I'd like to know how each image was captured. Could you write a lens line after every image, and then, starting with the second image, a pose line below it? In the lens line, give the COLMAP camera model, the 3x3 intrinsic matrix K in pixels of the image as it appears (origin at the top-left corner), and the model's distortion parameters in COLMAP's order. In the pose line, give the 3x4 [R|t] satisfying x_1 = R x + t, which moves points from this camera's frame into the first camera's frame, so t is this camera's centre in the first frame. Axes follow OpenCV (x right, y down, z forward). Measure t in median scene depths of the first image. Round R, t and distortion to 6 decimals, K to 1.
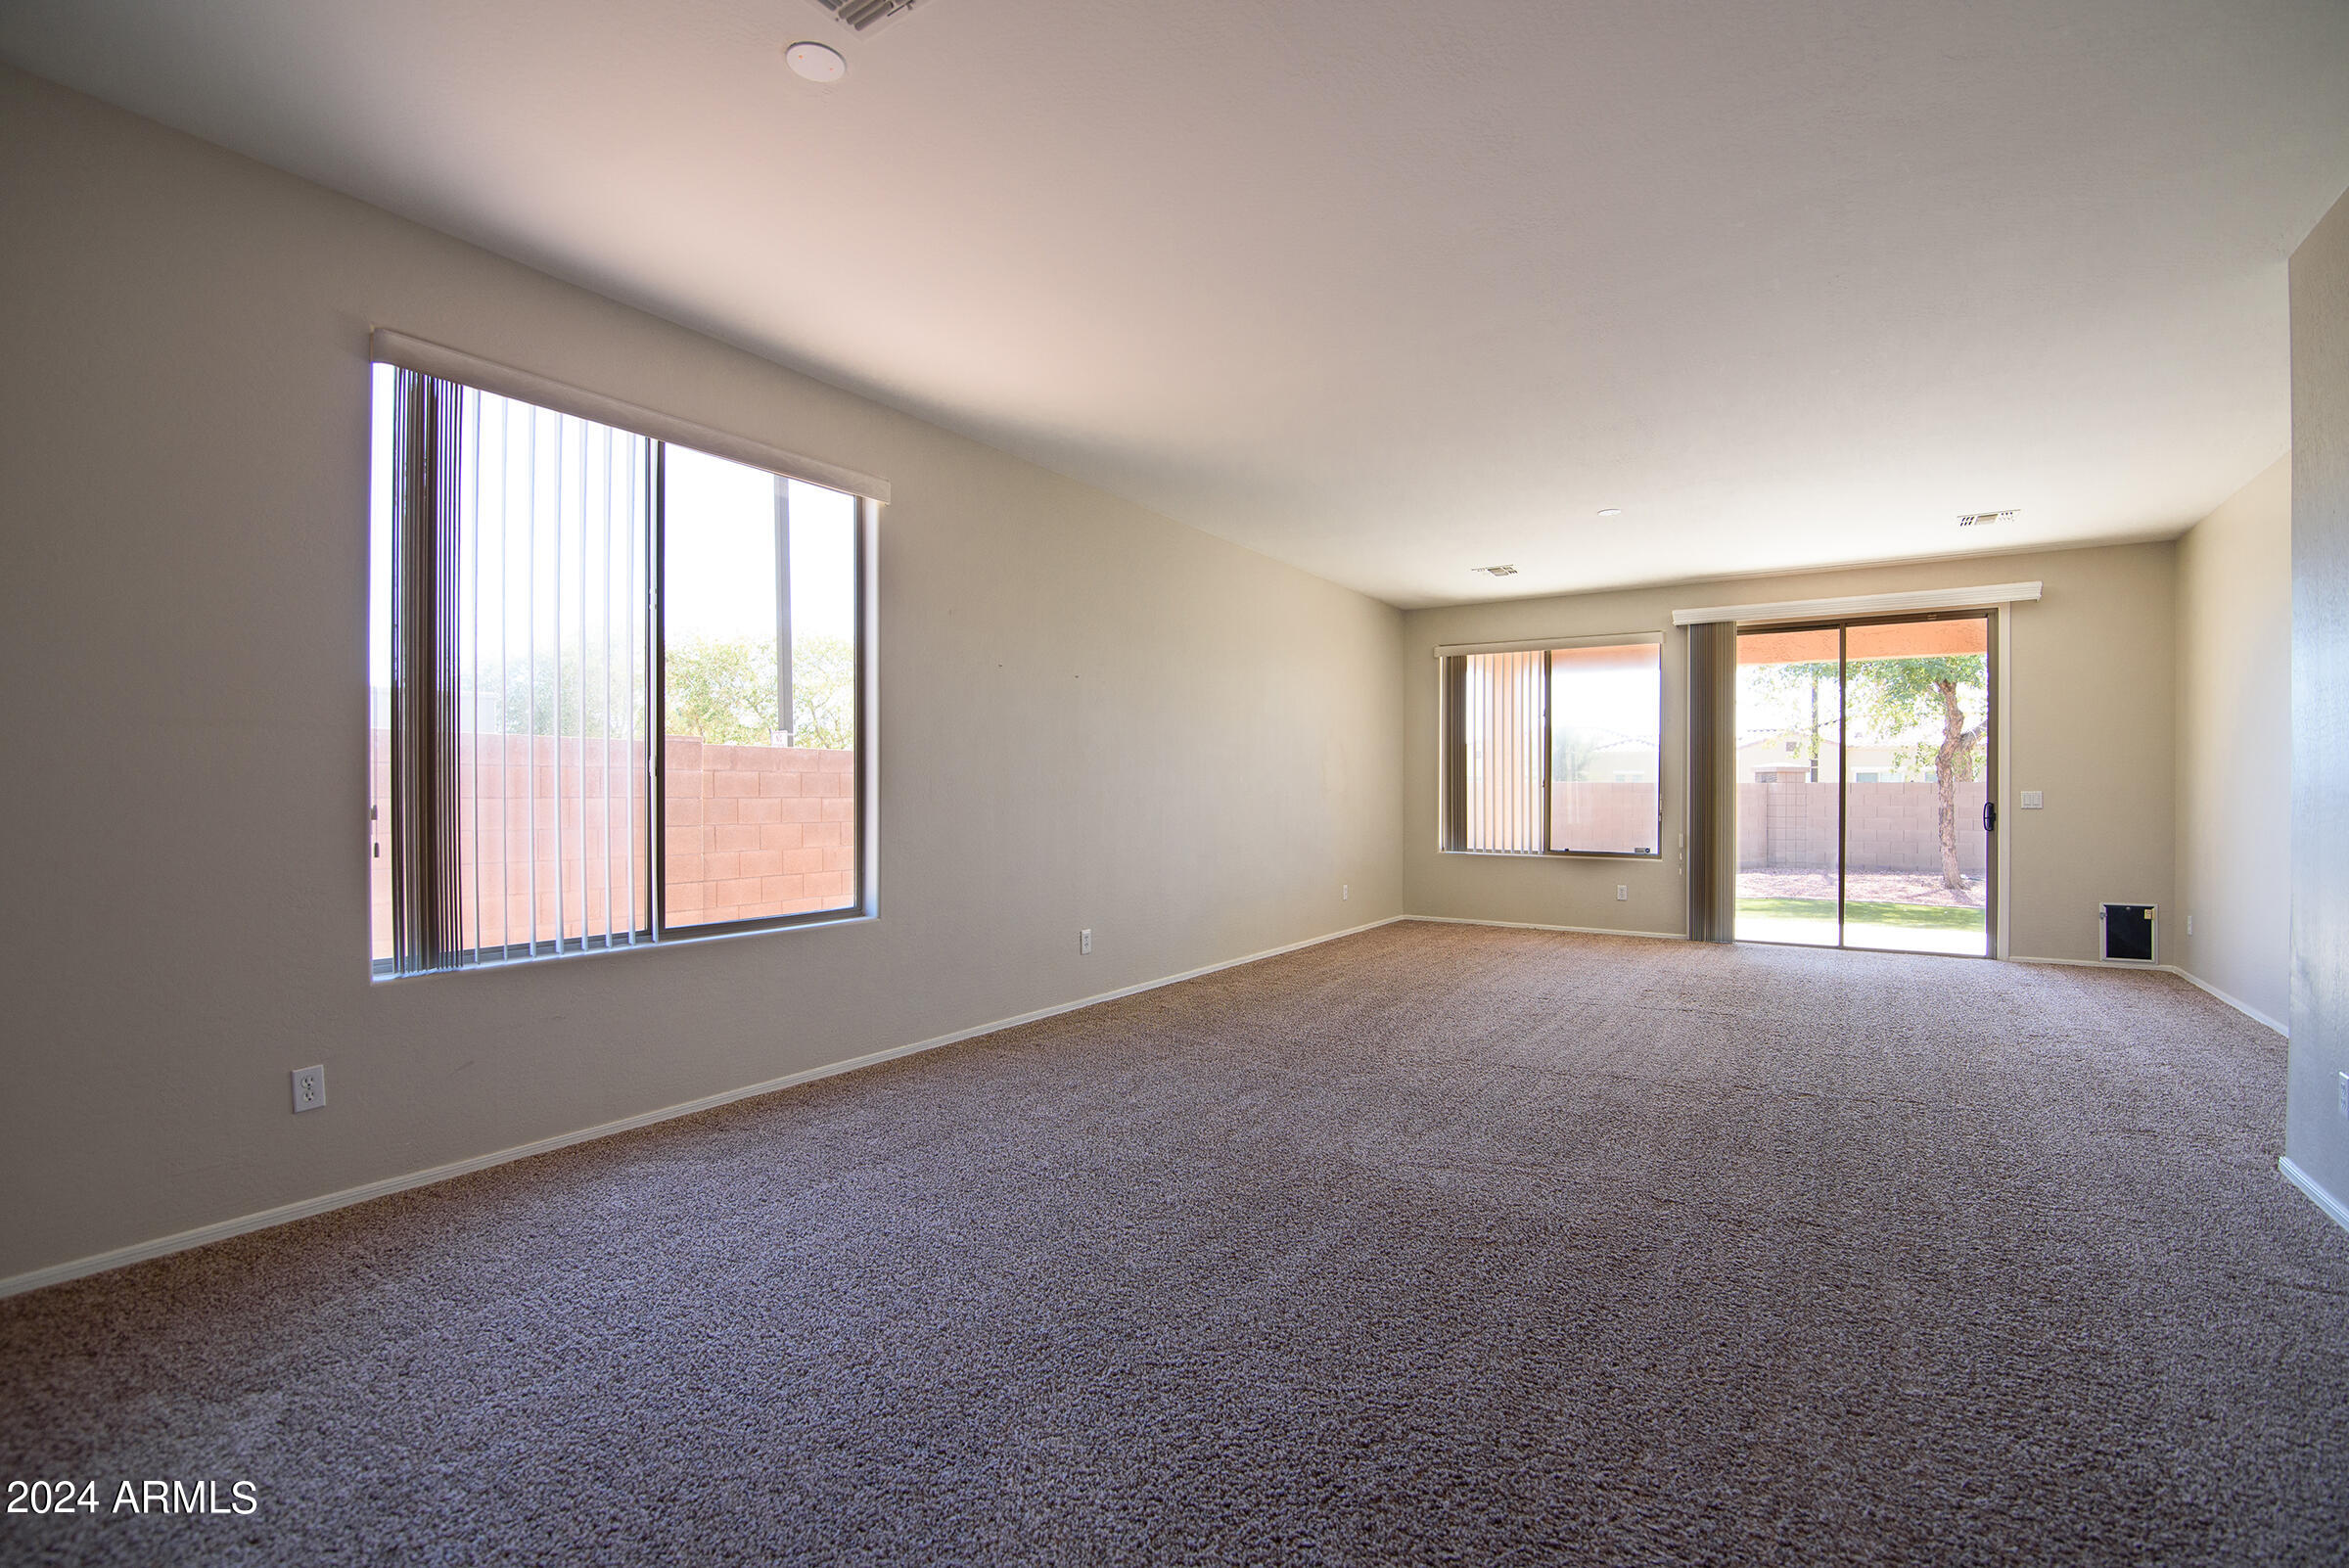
lens RADIAL K [[1058.2, 0, 1166.0], [0, 1058.2, 793.5], [0, 0, 1]] dist [-0.001013, 0.000011]
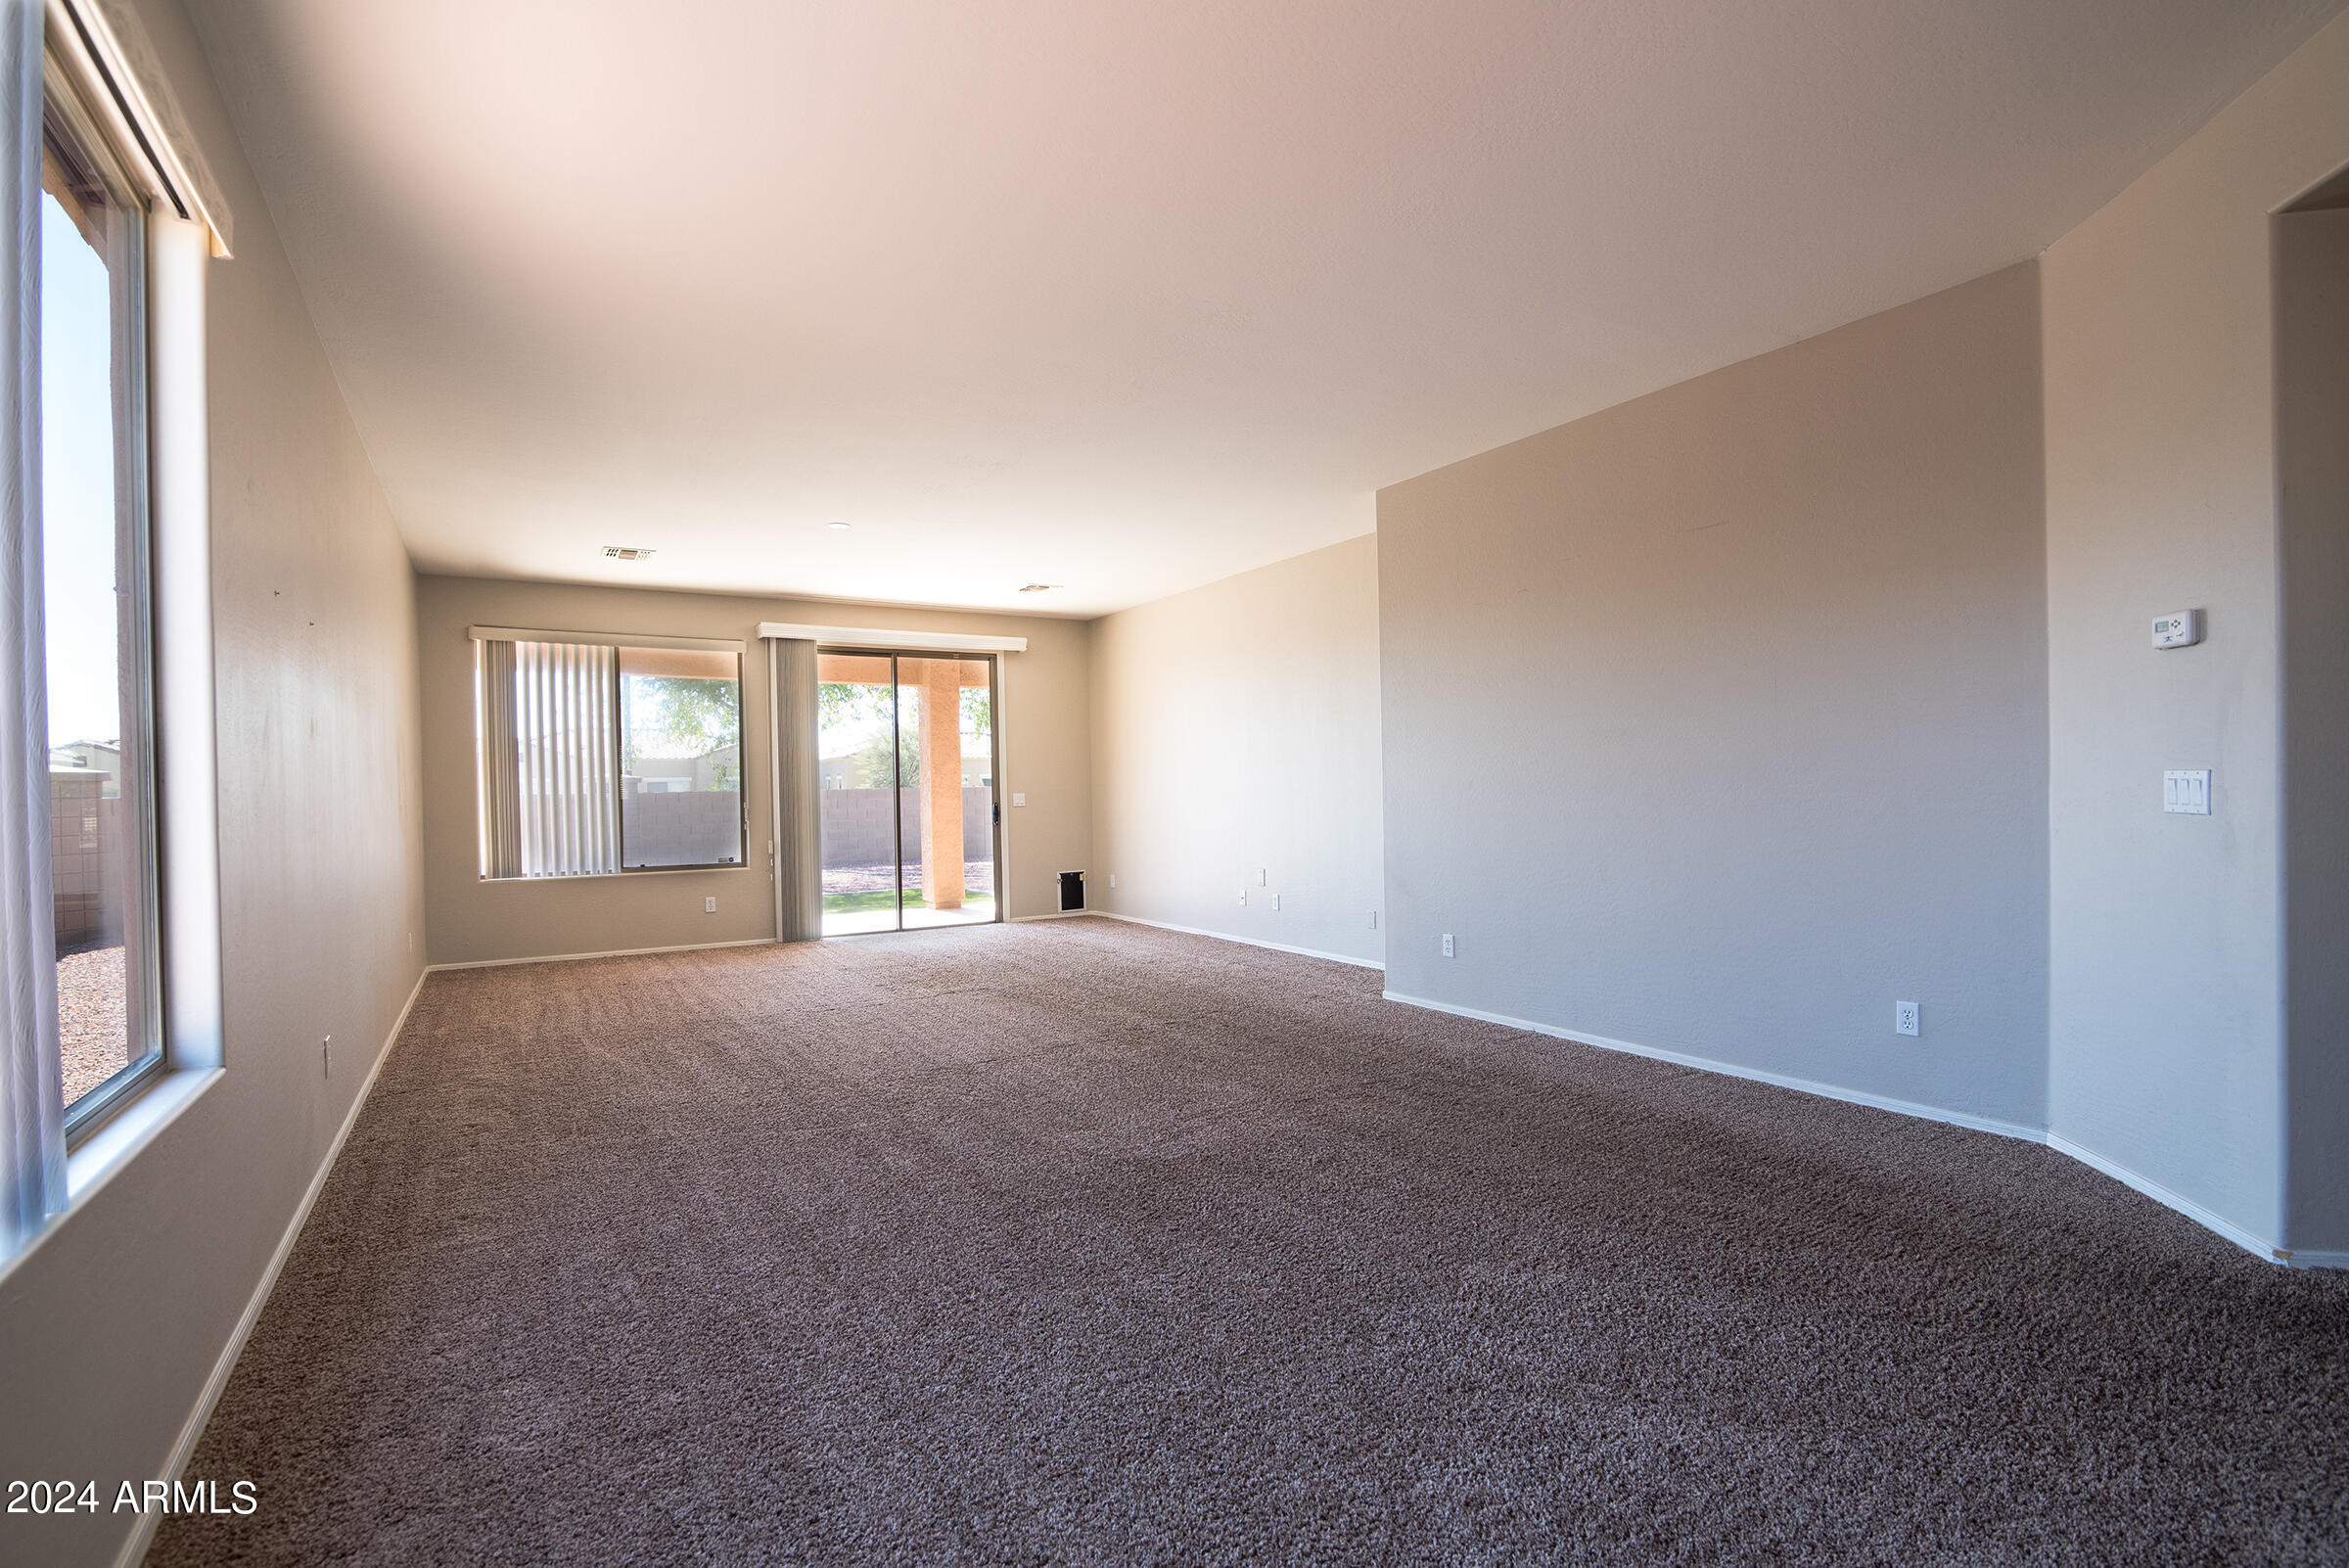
lens RADIAL K [[1077.5, 0, 1174.5], [0, 1077.5, 784.0], [0, 0, 1]] dist [0.001271, 0.000185]
pose [[0.447117, -0.005859, 0.894456, -0.296886], [0.023228, 0.999717, -0.005062, -0.002502], [-0.894174, 0.023040, 0.447126, 0.199931]]
